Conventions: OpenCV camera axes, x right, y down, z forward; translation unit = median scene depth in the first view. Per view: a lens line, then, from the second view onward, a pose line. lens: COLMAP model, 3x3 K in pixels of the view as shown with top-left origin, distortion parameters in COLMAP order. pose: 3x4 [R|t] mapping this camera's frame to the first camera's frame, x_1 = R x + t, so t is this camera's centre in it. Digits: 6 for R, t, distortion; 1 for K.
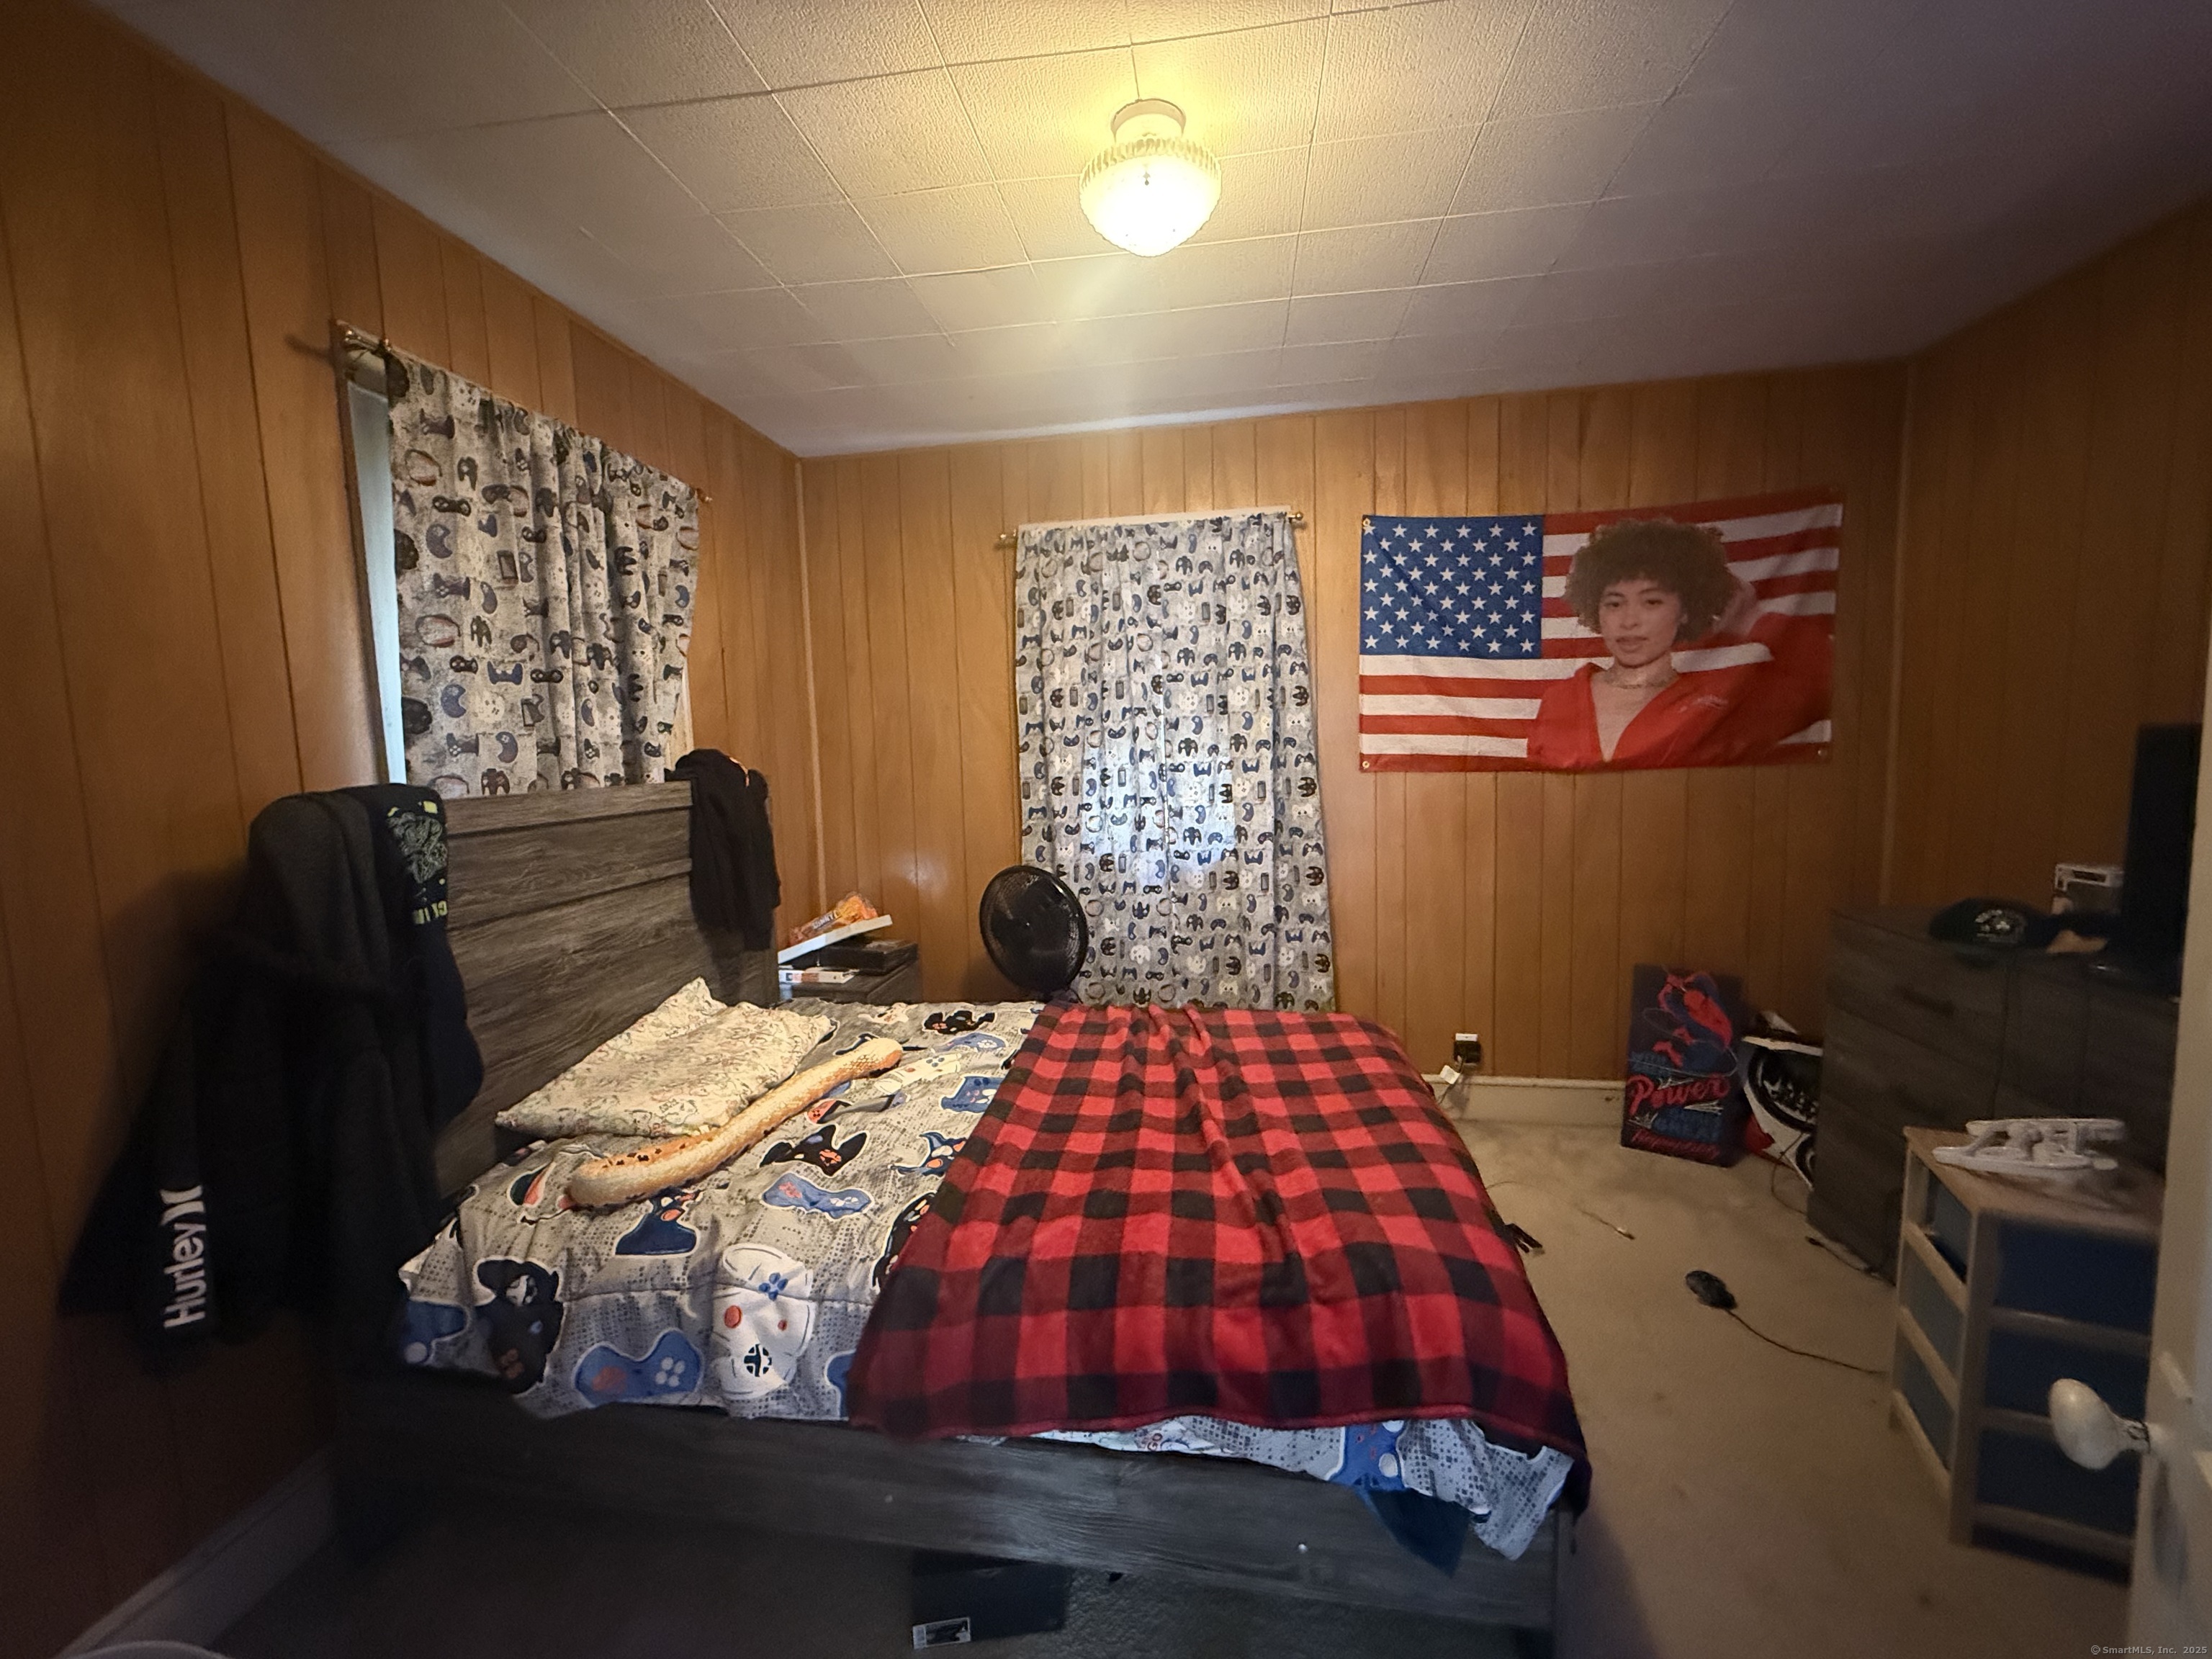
lens RADIAL K [[881.1, 0, 1101.9], [0, 881.1, 831.5], [0, 0, 1]] dist [-0.000630, 0.000095]
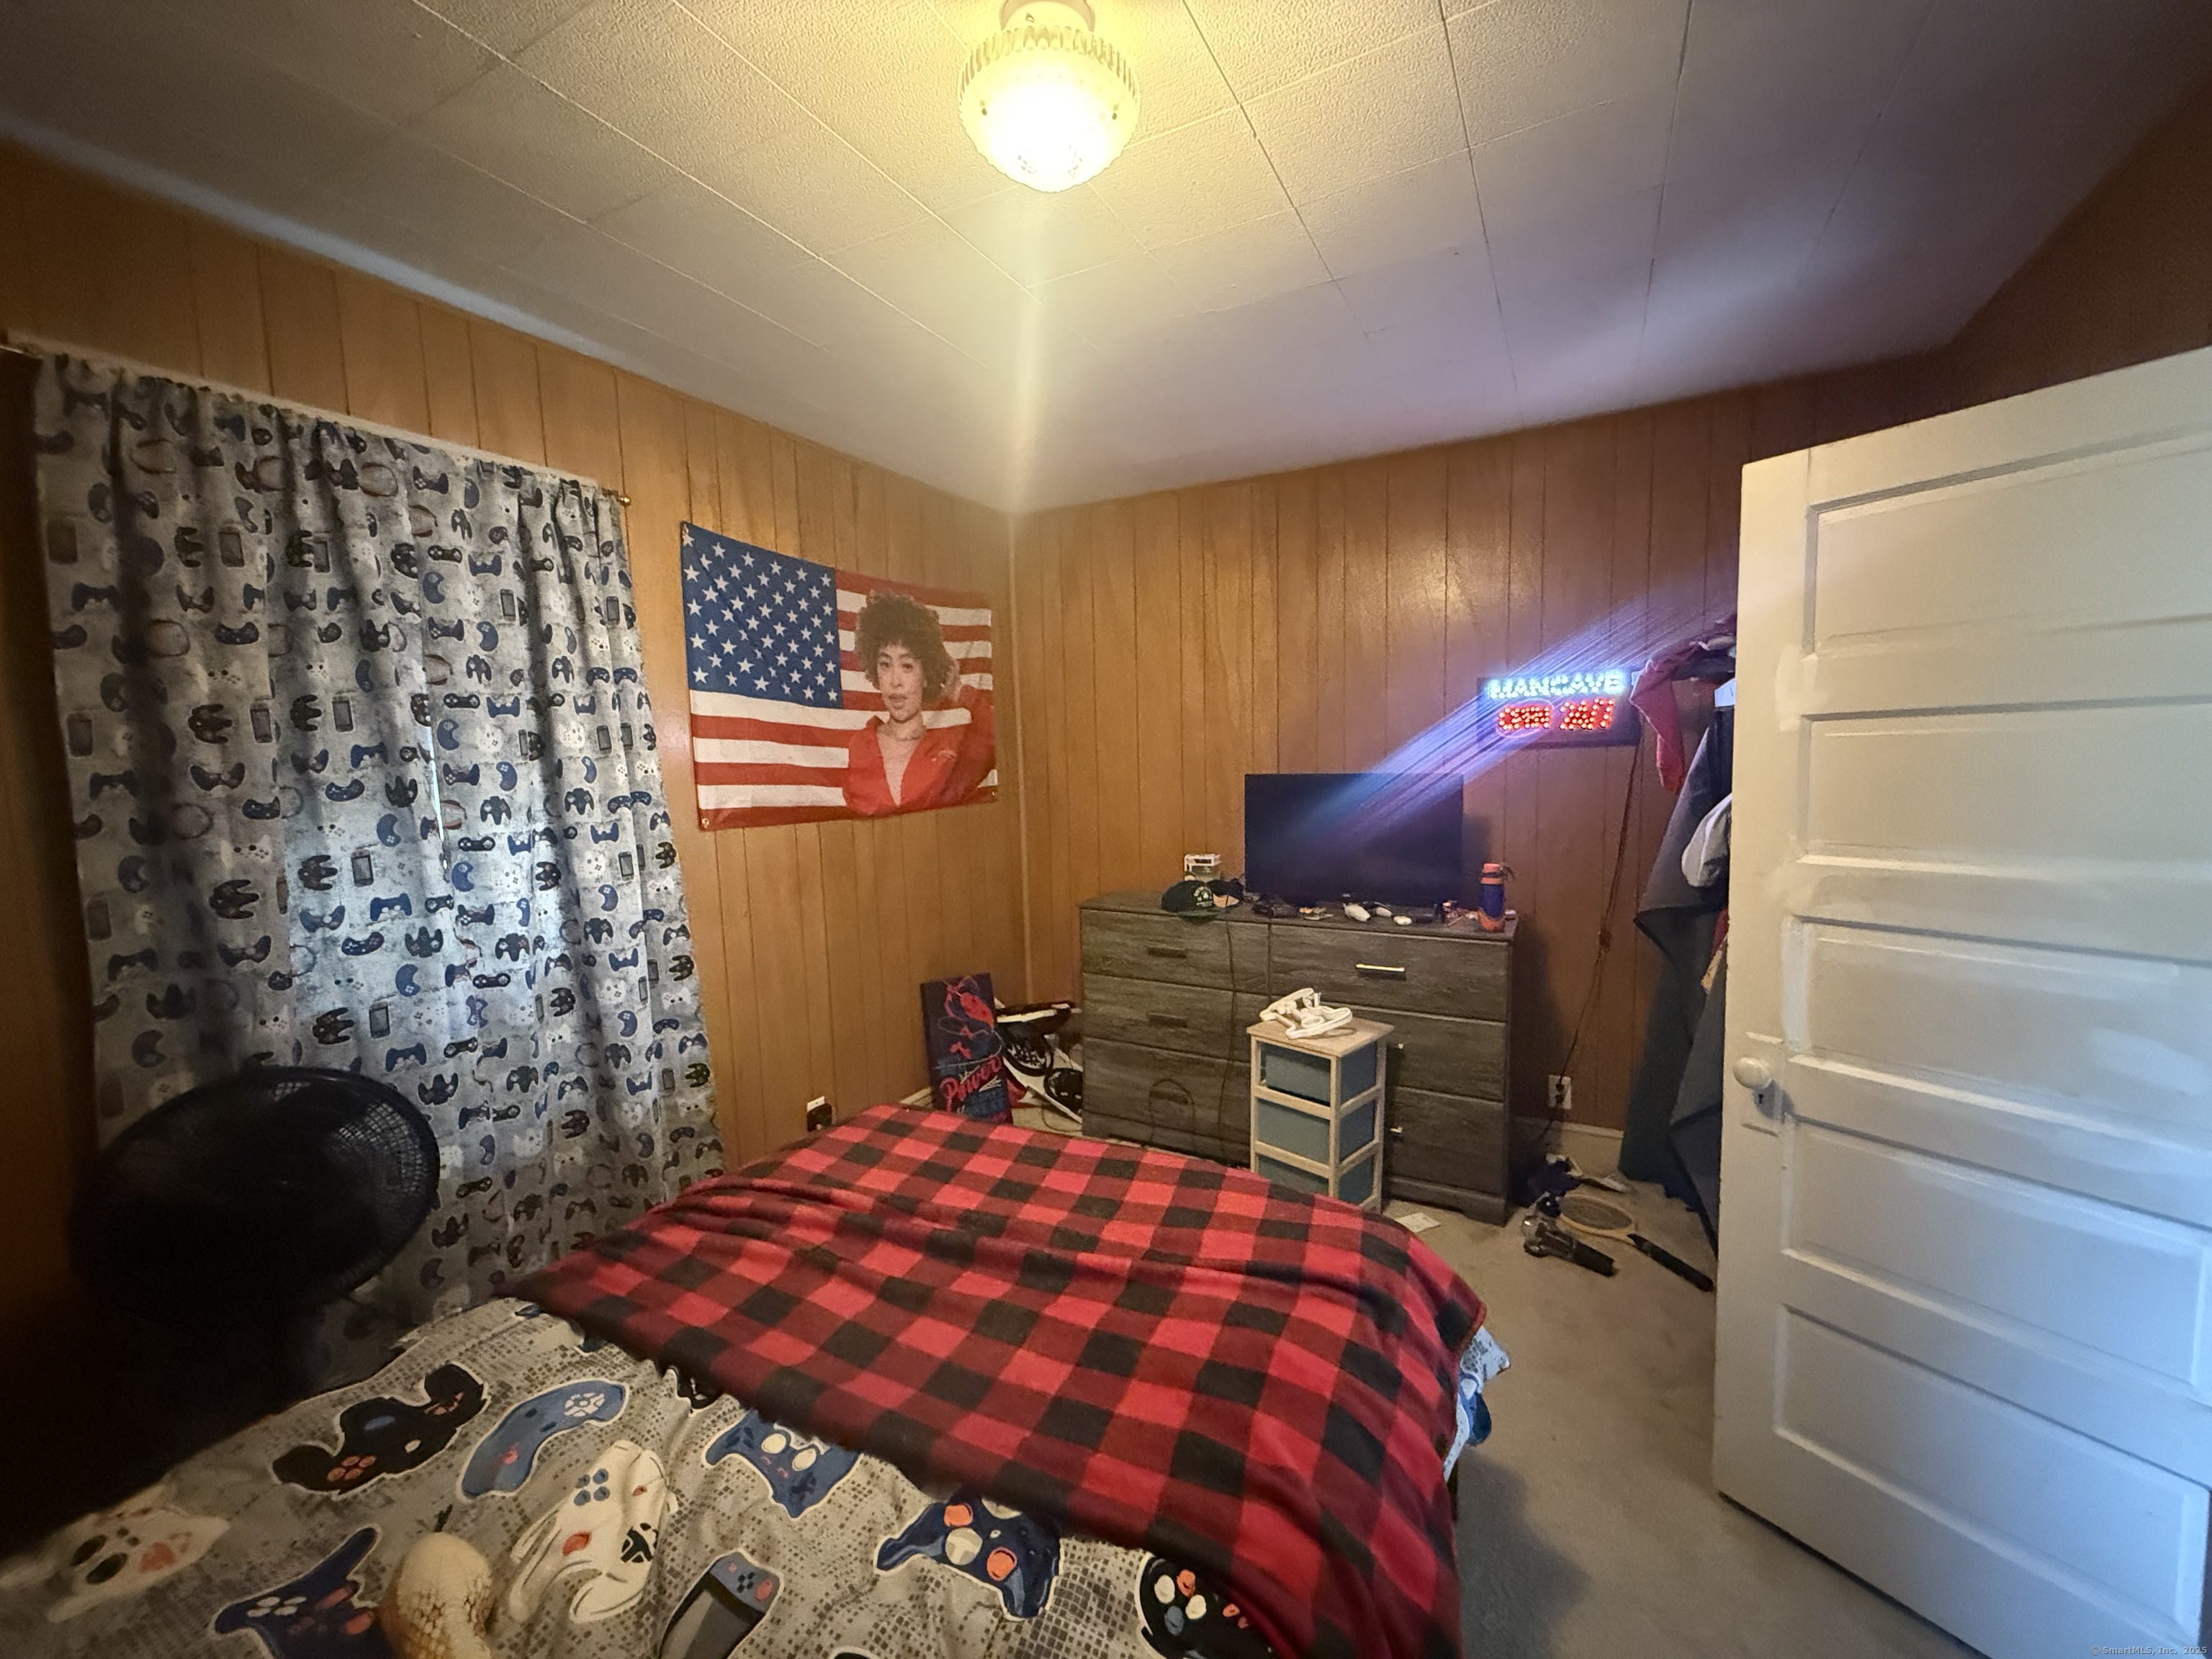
lens RADIAL K [[881.1, 0, 1095.7], [0, 881.1, 830.2], [0, 0, 1]] dist [-0.000630, 0.000095]
pose [[0.336793, -0.065381, 0.939306, -0.364014], [0.110406, 0.993447, 0.029563, -0.053469], [-0.935084, 0.093748, 0.341804, 0.383747]]
